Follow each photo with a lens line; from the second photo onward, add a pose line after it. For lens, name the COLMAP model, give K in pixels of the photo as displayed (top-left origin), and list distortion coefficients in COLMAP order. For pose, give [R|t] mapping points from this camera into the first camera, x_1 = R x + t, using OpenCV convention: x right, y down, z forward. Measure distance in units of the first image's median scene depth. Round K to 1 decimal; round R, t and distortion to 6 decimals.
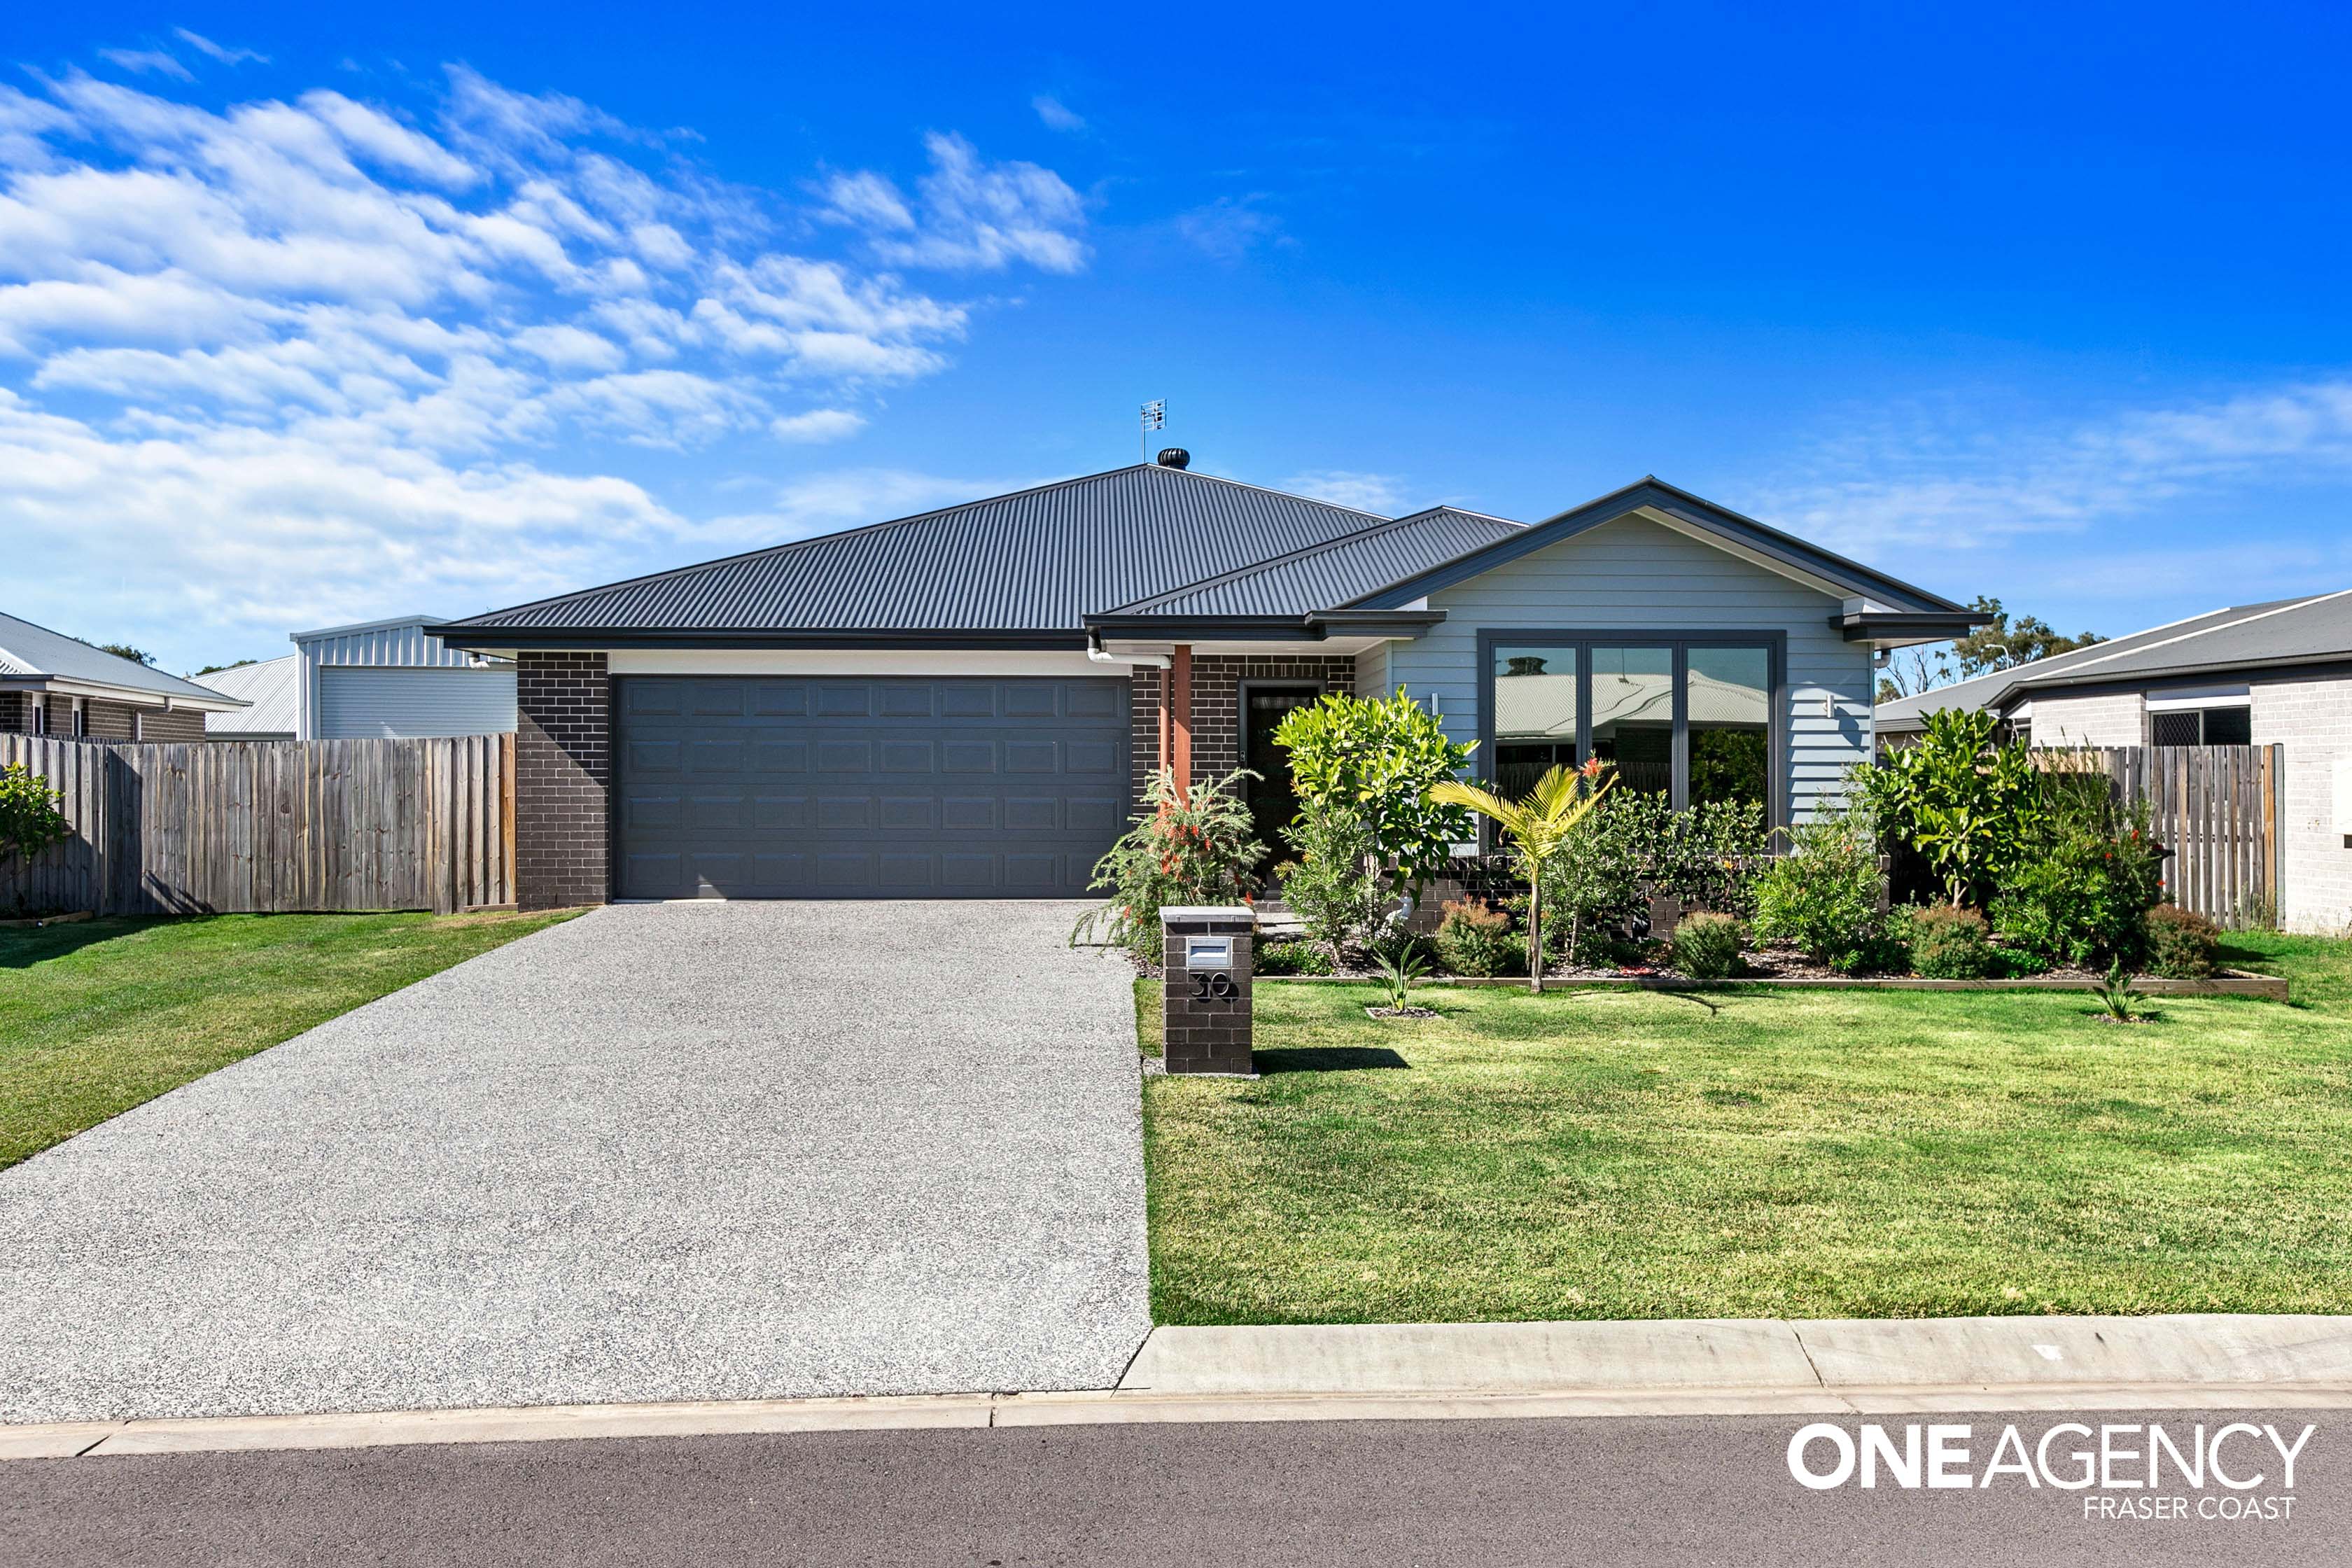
lens RADIAL K [[1768.0, 0, 1176.0], [0, 1768.0, 784.0], [0, 0, 1]] dist [0.000394, -0.002380]
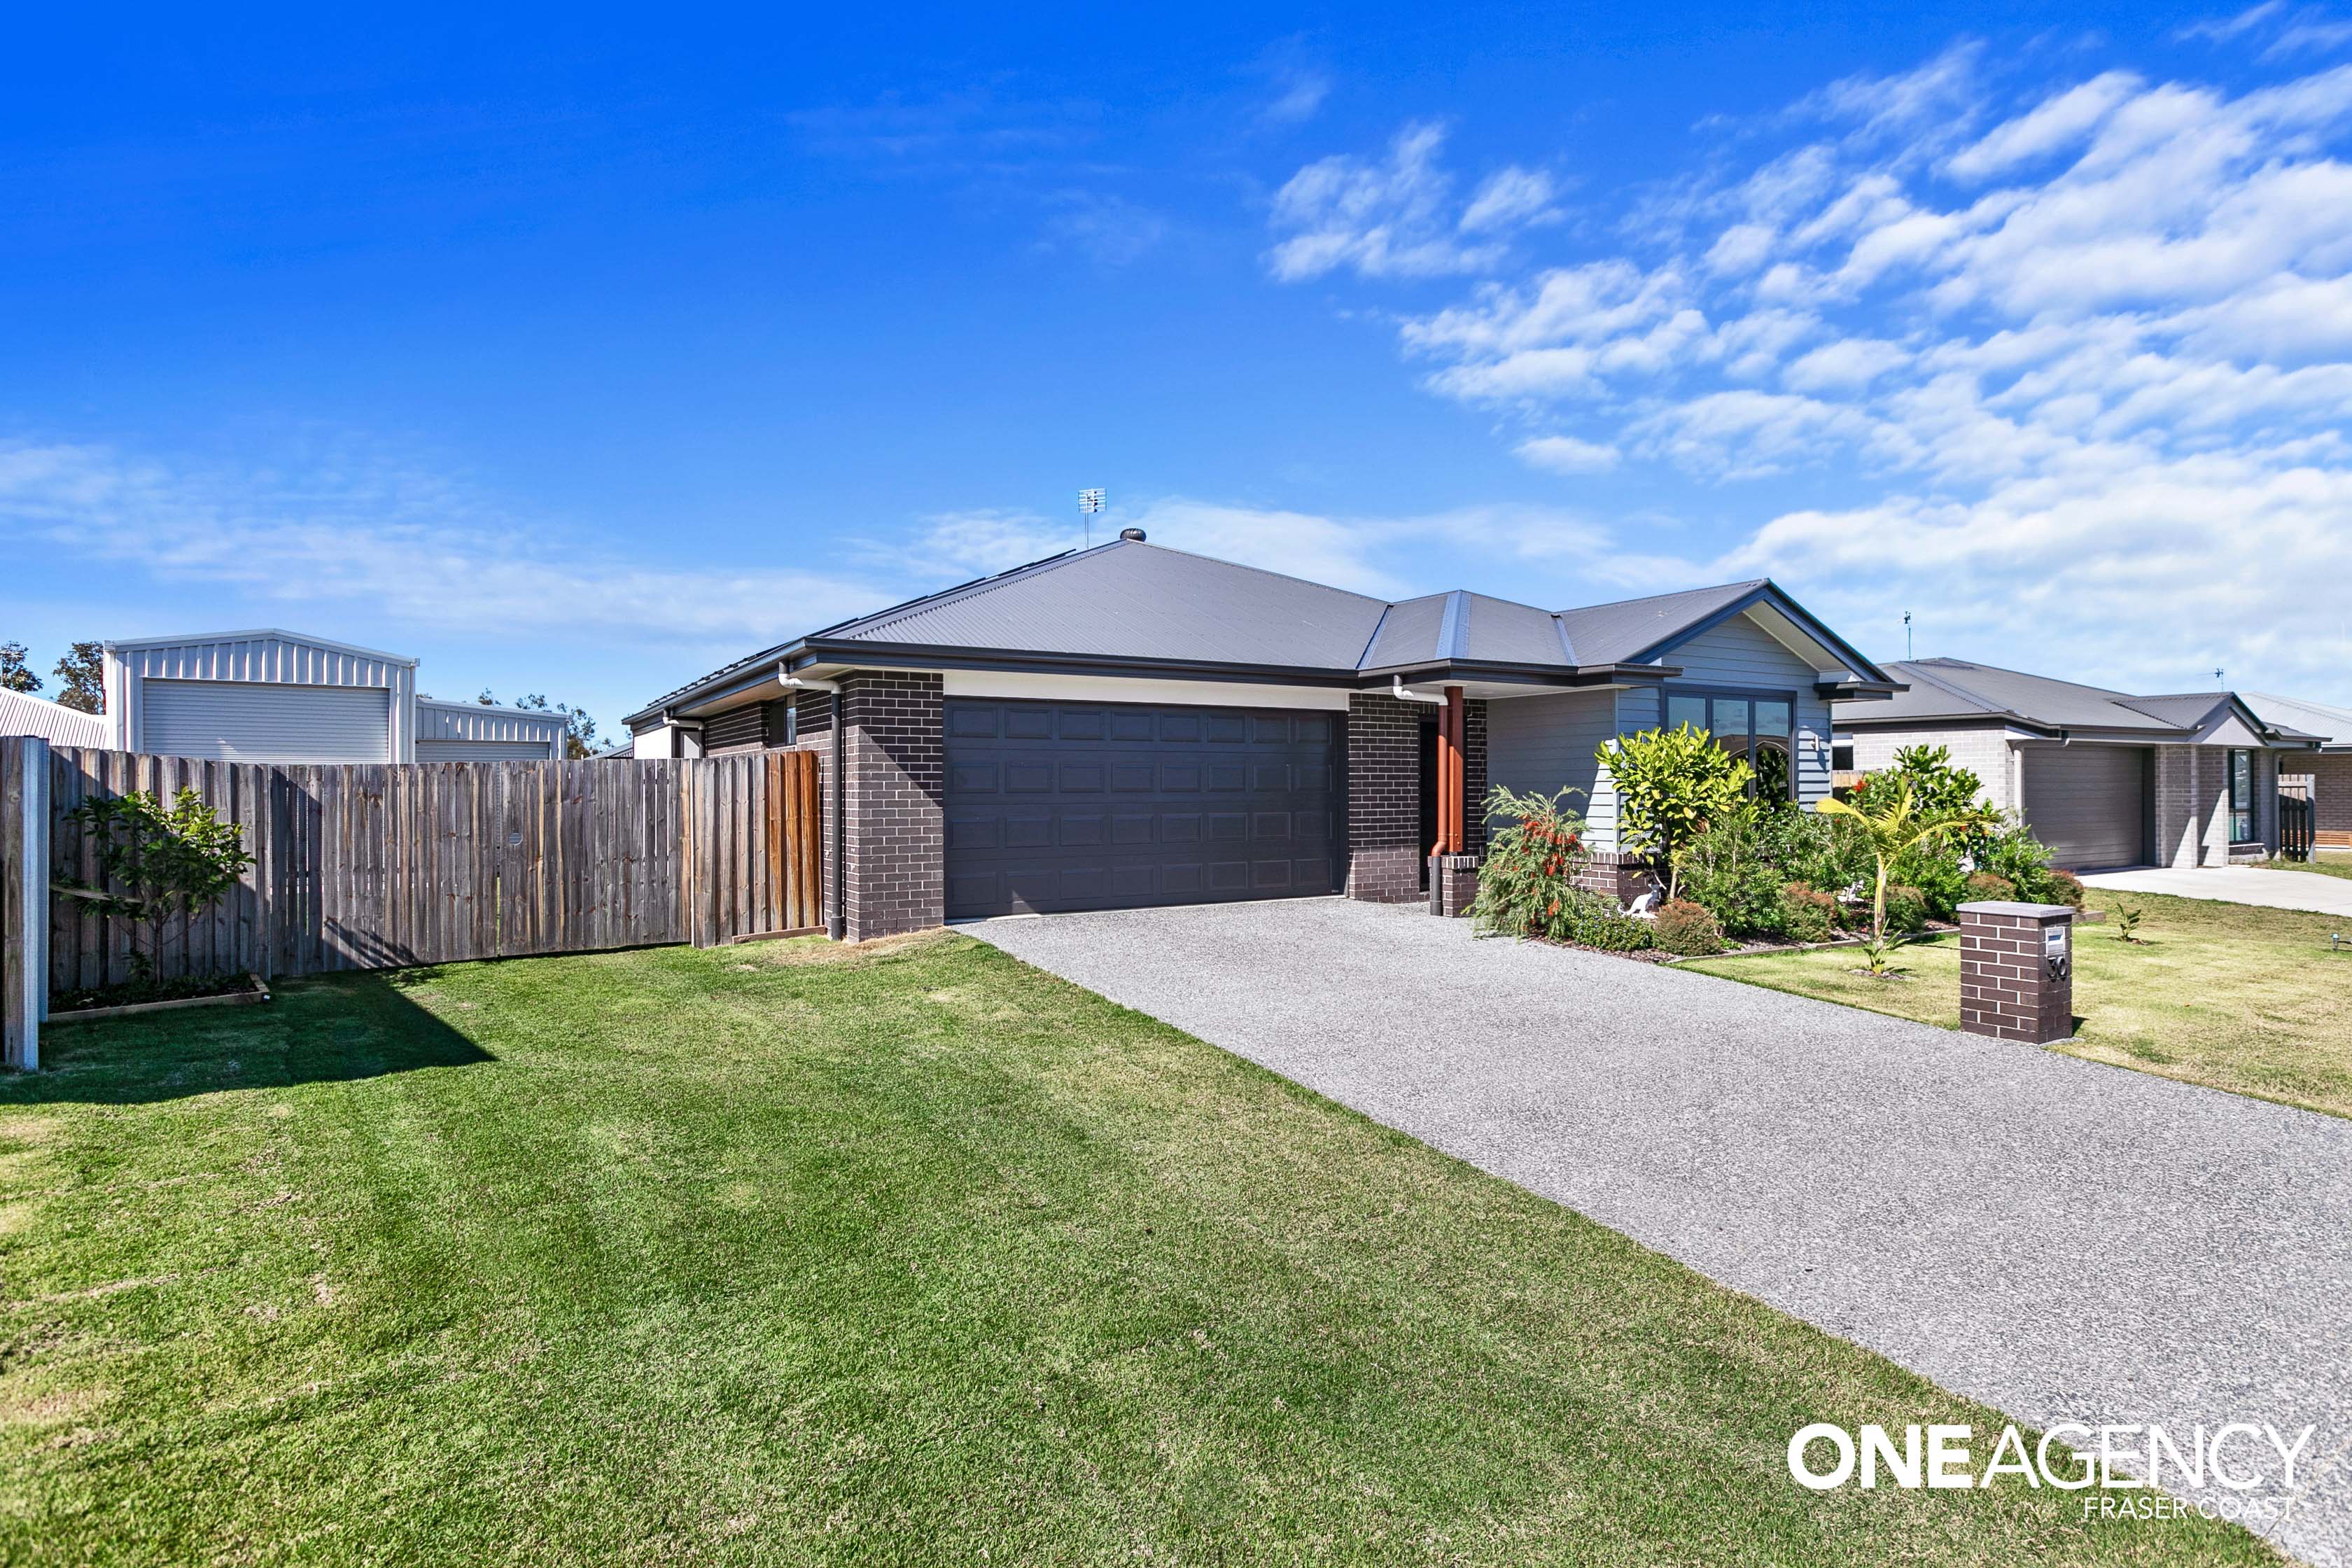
lens RADIAL K [[1207.1, 0, 1176.0], [0, 1207.1, 784.0], [0, 0, 1]] dist [0.003409, 0.000300]
pose [[0.874294, -0.003614, 0.485384, -0.534709], [0.008271, 0.999938, -0.007452, -0.005862], [-0.485327, 0.010530, 0.874269, 0.336989]]
